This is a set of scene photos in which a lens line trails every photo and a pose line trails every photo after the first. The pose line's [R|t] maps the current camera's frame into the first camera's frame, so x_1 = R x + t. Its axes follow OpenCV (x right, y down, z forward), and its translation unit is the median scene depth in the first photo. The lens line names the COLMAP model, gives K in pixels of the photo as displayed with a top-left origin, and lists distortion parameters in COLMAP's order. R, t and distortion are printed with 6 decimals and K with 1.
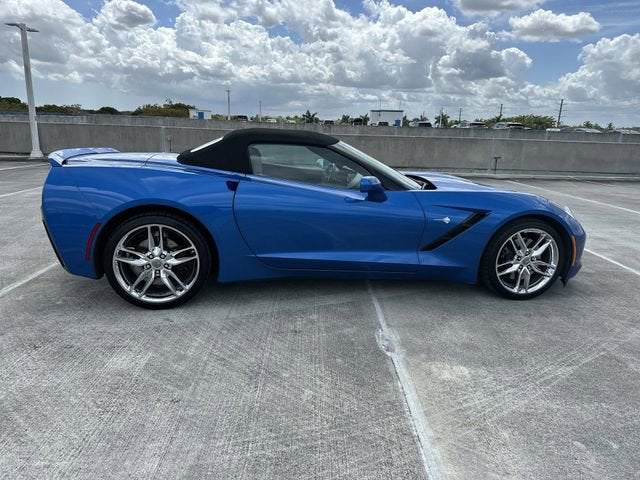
lens RADIAL K [[450.2, 0, 317.8], [0, 450.2, 238.9], [0, 0, 1]] dist [0.040462, -0.056539]
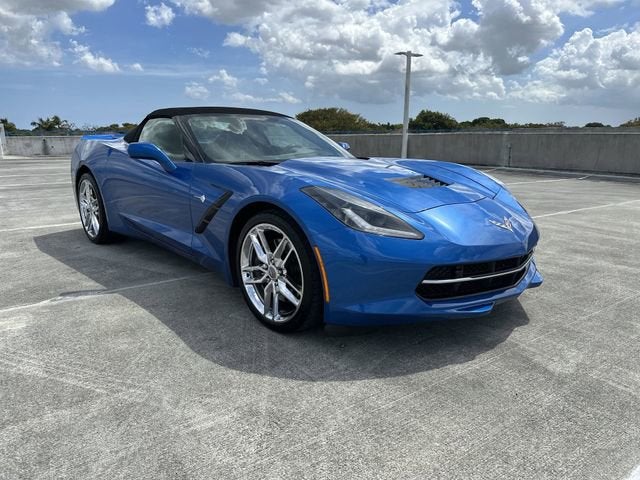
lens RADIAL K [[450.2, 0, 316.5], [0, 450.2, 235.4], [0, 0, 1]] dist [0.040462, -0.056539]
pose [[0.565204, 0.141744, -0.812683, 1.084169], [-0.177422, 0.982961, 0.048050, -0.051370], [0.805647, 0.117030, 0.580722, 0.689447]]
